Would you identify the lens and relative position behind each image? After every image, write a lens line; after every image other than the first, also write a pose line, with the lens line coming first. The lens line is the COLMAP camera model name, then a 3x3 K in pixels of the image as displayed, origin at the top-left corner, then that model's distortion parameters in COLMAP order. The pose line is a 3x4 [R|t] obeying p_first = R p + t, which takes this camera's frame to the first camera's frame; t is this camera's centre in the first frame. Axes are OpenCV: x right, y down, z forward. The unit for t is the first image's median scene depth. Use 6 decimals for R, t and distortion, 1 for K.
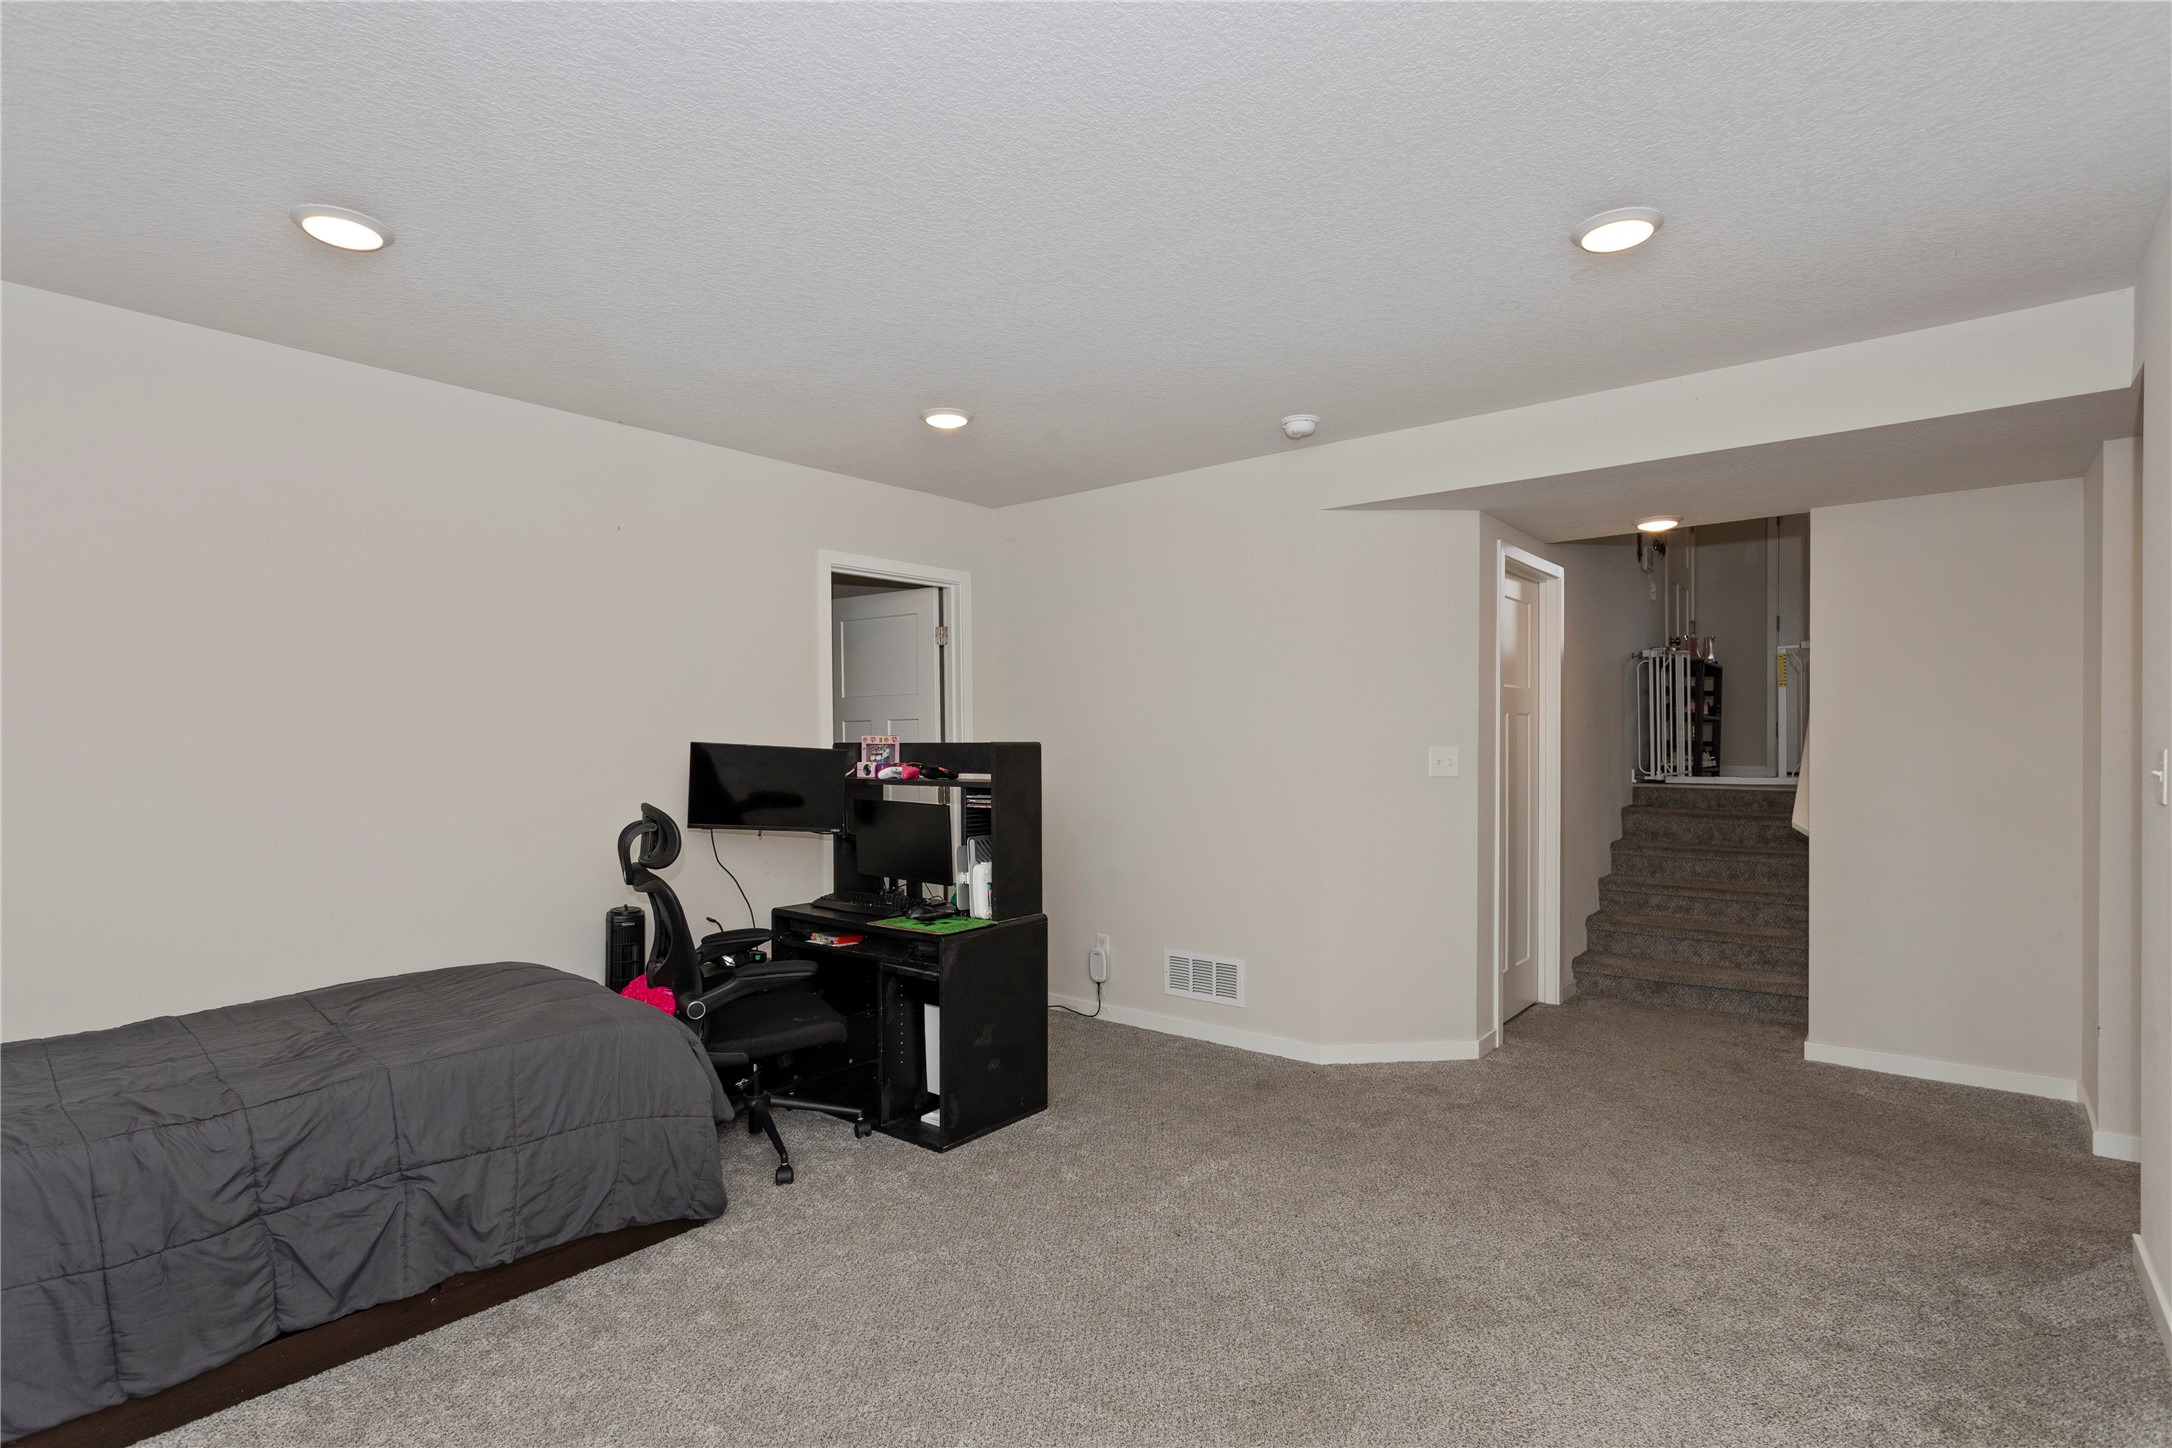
lens RADIAL K [[1051.9, 0, 1088.7], [0, 1051.9, 731.0], [0, 0, 1]] dist [0.013673, -0.001729]
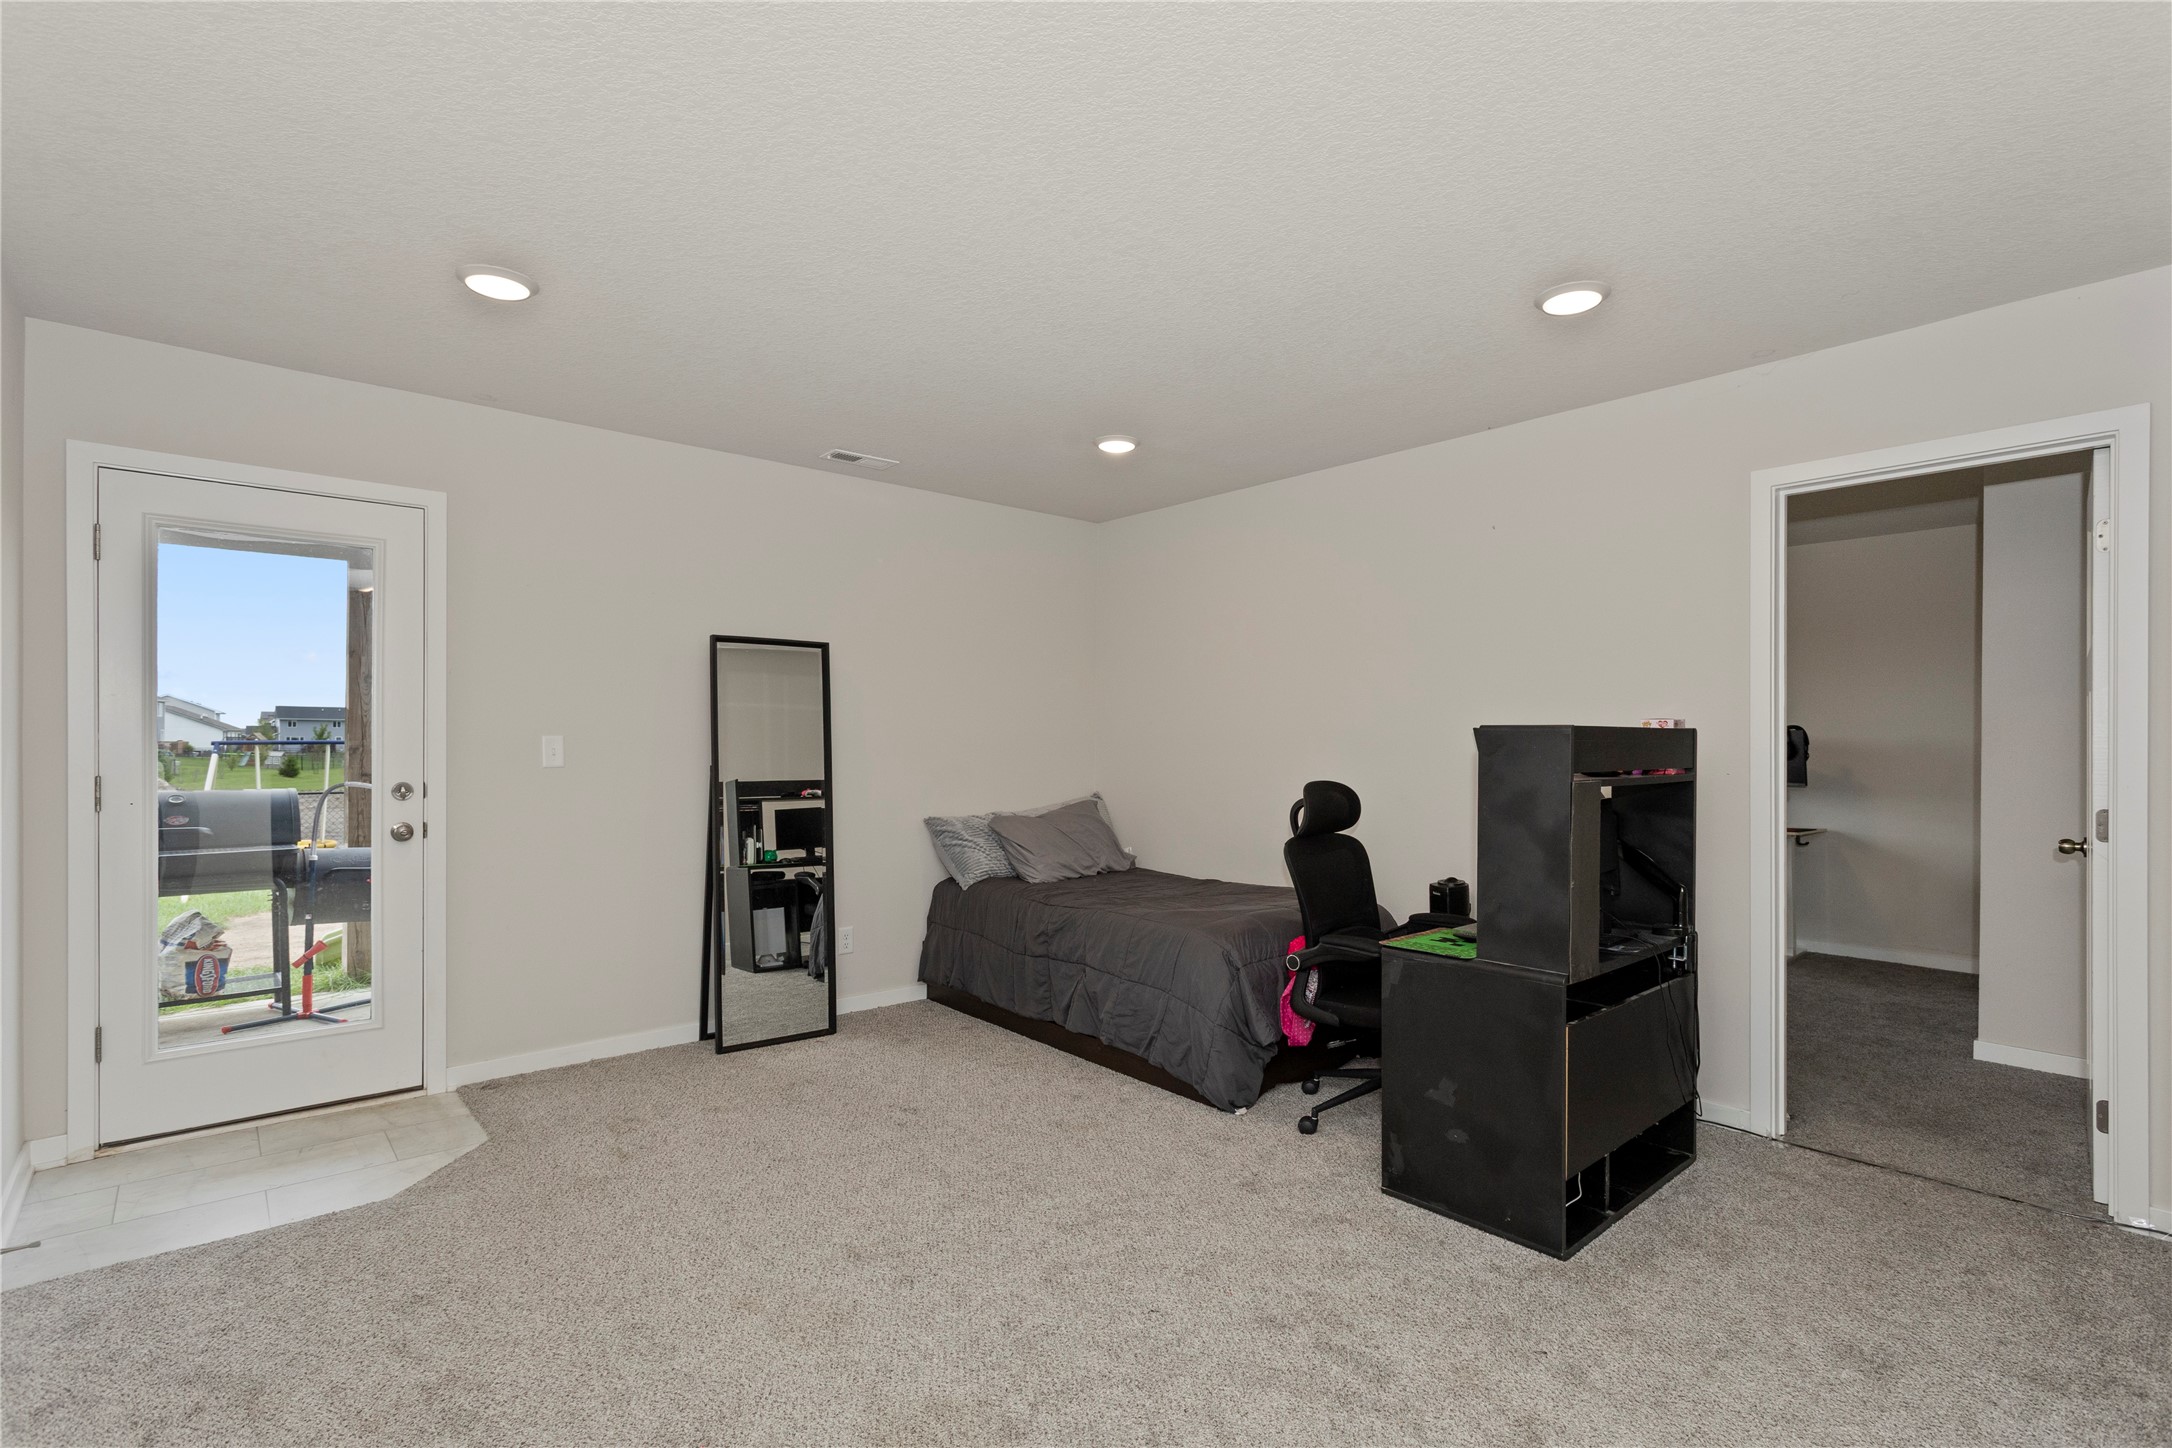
lens RADIAL K [[1051.9, 0, 1088.2], [0, 1051.9, 727.4], [0, 0, 1]] dist [0.013673, -0.001729]
pose [[-0.142544, 0.001836, -0.989787, 1.099110], [-0.000638, 0.999998, 0.001947, 0.007775], [0.989788, 0.000909, -0.142542, 1.236551]]
